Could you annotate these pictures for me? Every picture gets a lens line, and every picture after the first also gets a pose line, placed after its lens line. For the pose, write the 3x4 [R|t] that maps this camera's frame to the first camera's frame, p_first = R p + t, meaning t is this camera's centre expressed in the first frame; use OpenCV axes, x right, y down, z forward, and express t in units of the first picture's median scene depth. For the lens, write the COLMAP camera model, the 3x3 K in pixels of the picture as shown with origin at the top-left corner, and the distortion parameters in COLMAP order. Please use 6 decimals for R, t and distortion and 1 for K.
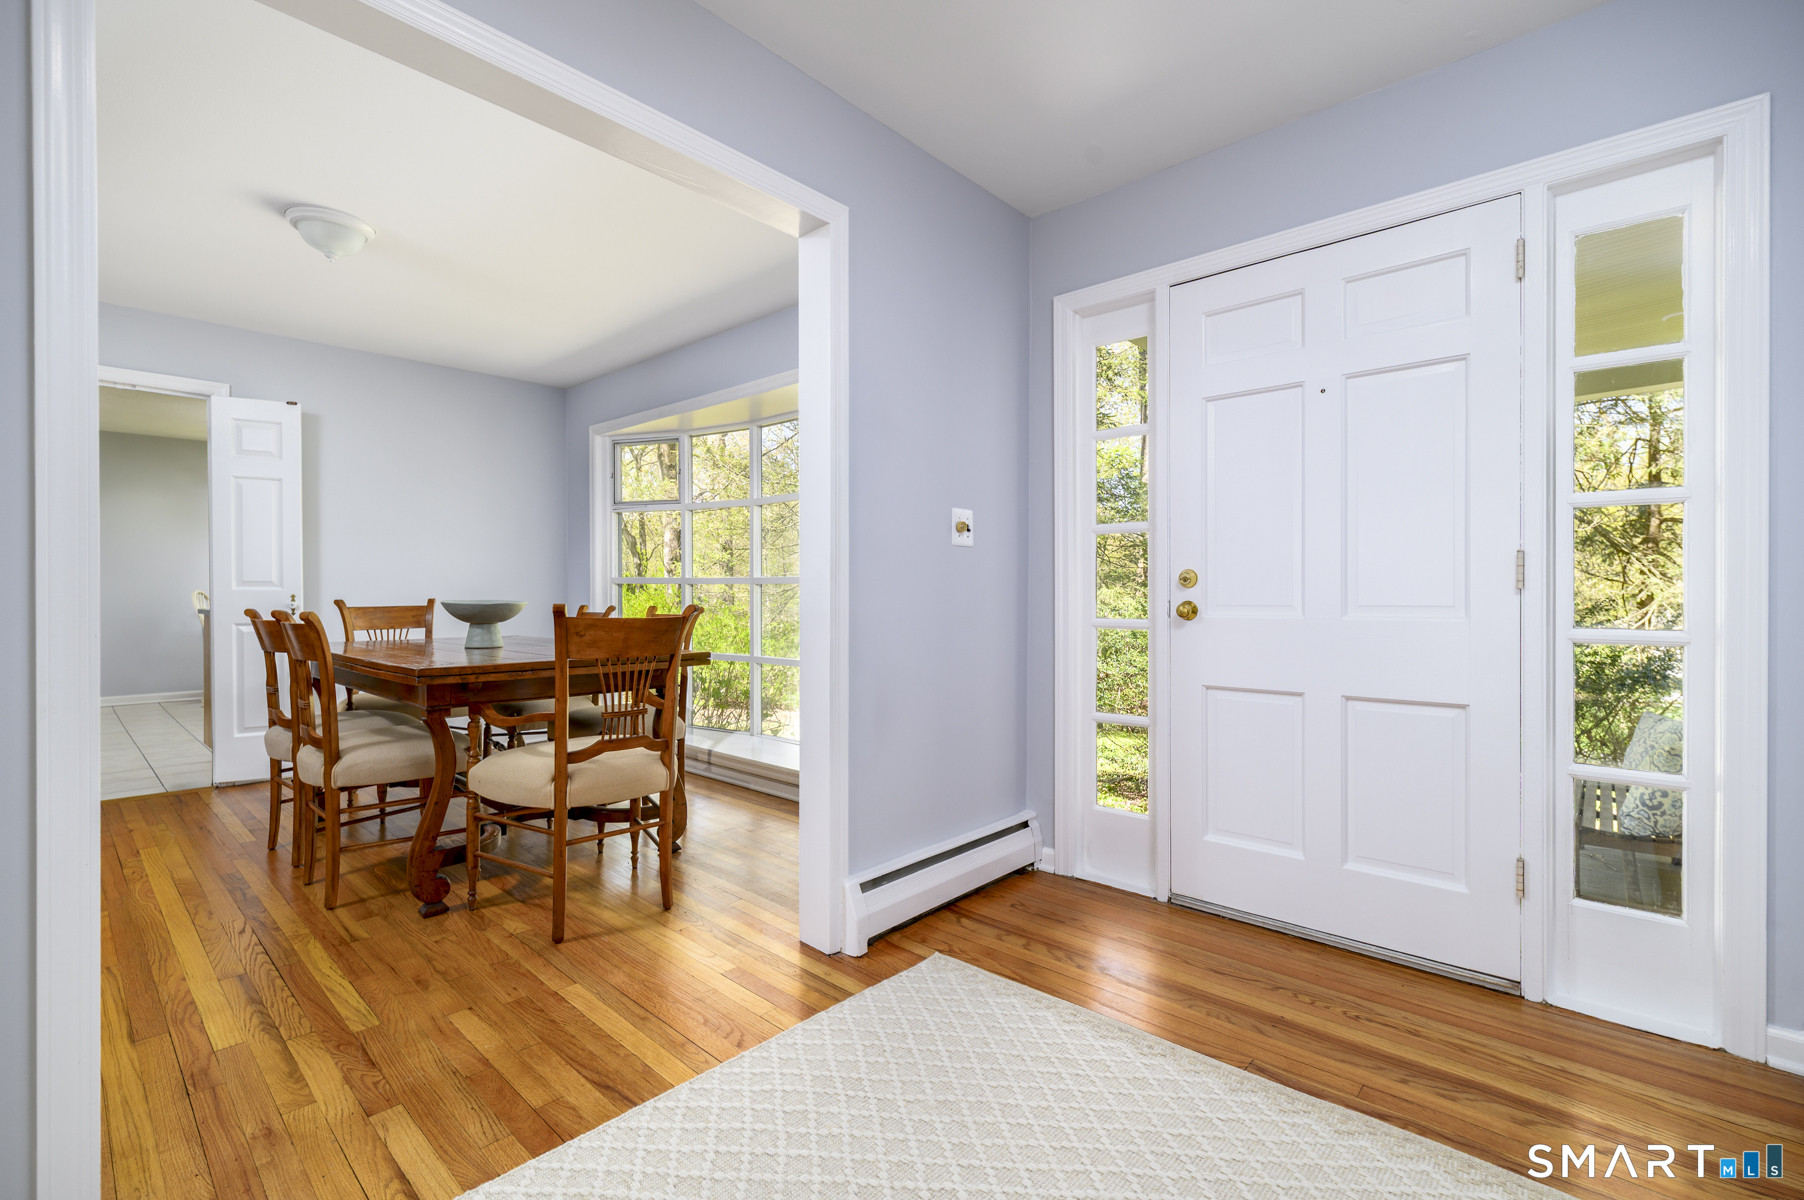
lens RADIAL K [[791.7, 0, 889.0], [0, 791.7, 601.6], [0, 0, 1]] dist [0.003096, 0.000482]
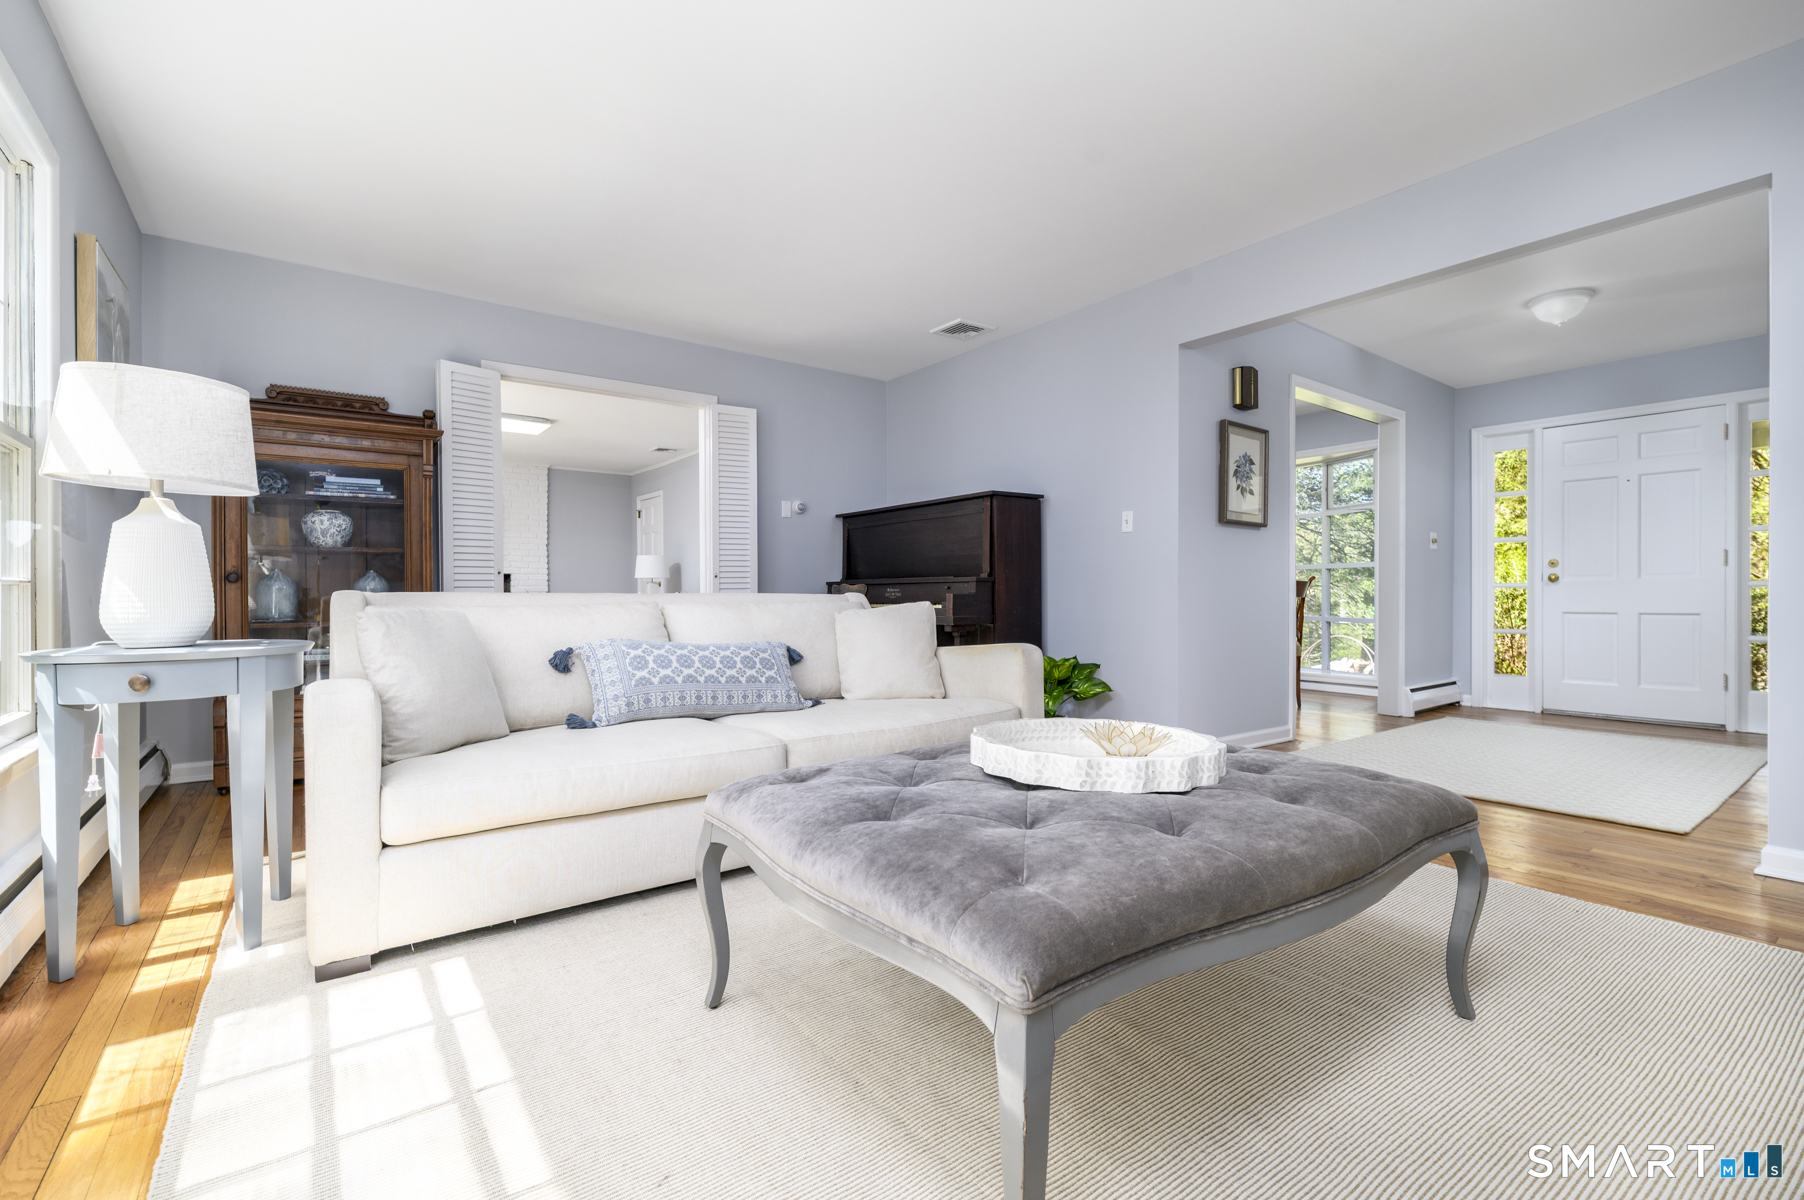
lens RADIAL K [[791.7, 0, 892.9], [0, 791.7, 602.9], [0, 0, 1]] dist [0.003096, 0.000482]
pose [[0.984062, 0.001270, -0.177823, -1.175051], [-0.000225, 0.999983, 0.005899, 0.077748], [0.177827, -0.005765, 0.984045, -1.690697]]
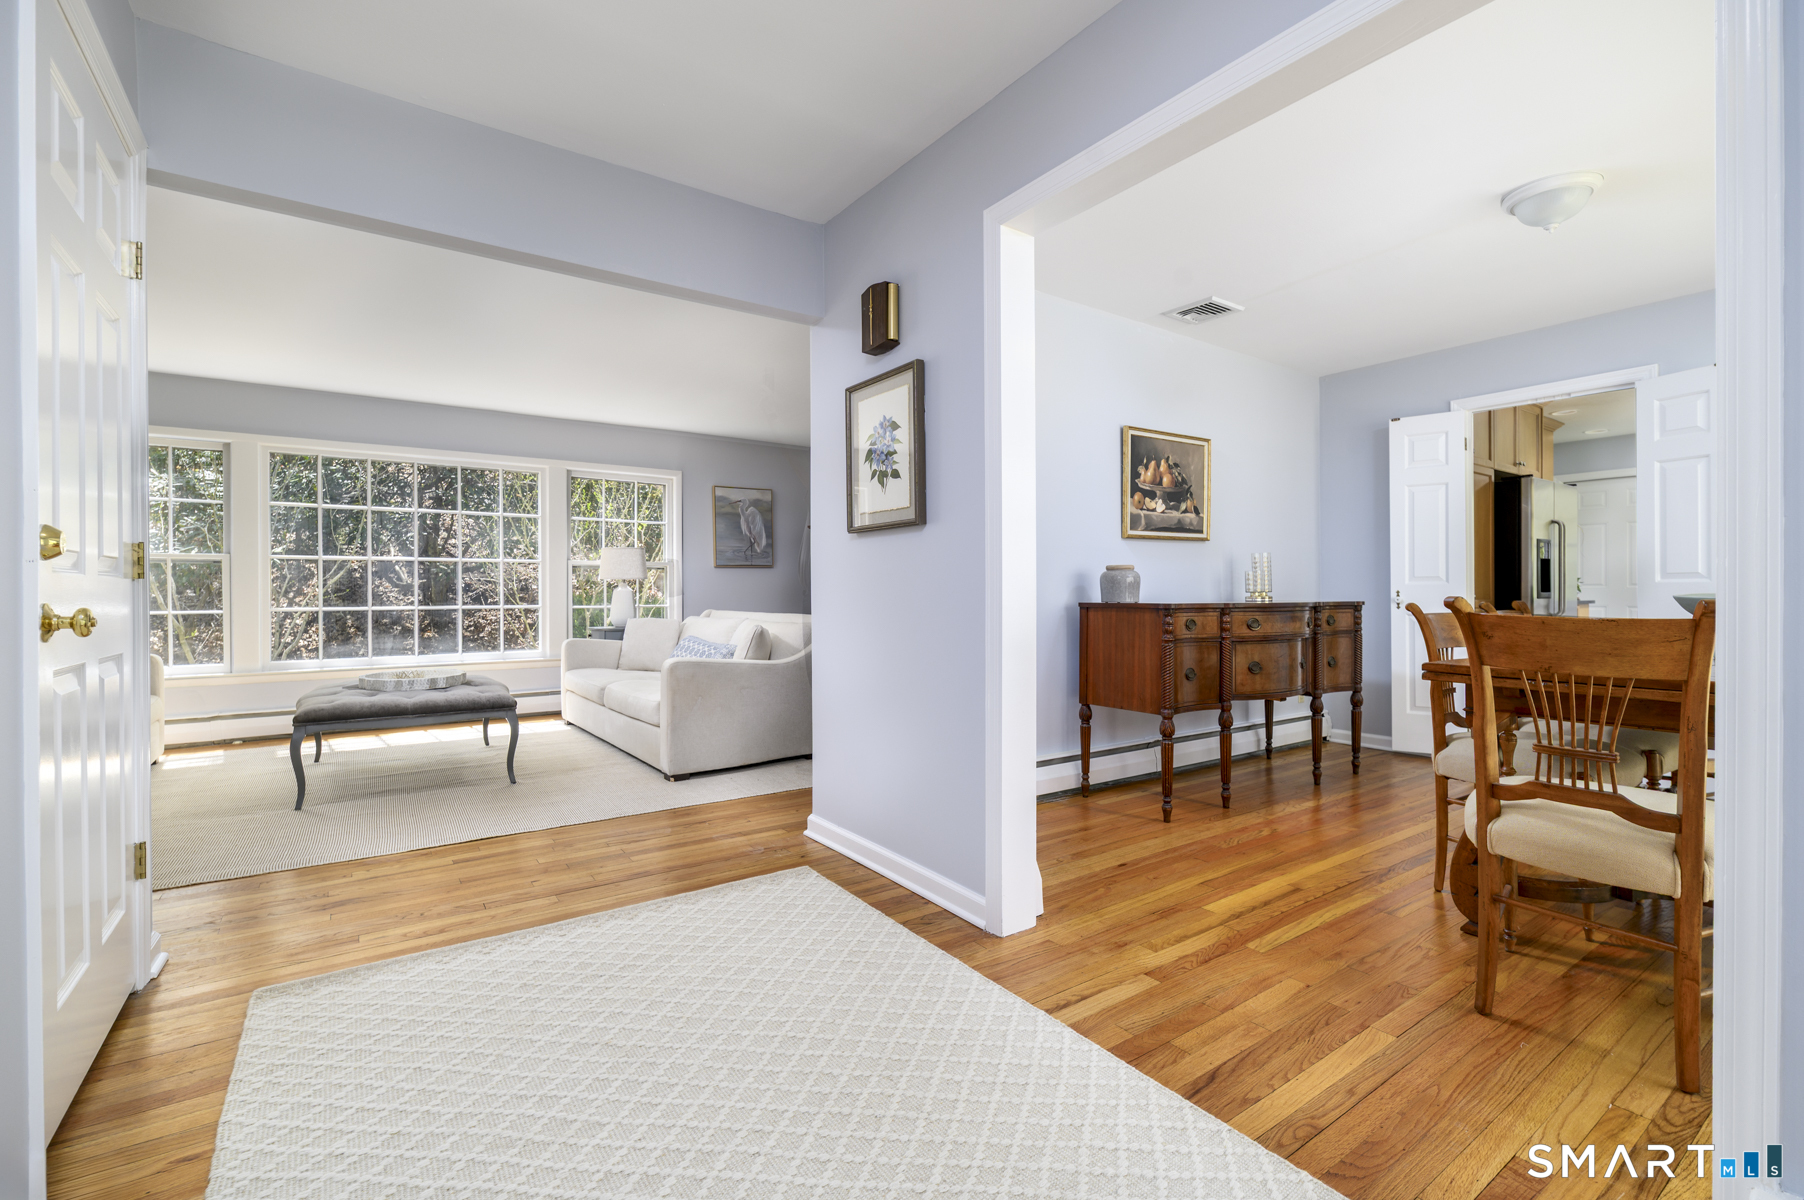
lens RADIAL K [[791.7, 0, 905.9], [0, 791.7, 593.5], [0, 0, 1]] dist [0.003096, 0.000482]
pose [[-0.205753, 0.001417, -0.978603, 0.411460], [-0.006648, 0.999974, 0.002846, 0.001410], [0.978581, 0.007092, -0.205738, 0.487208]]
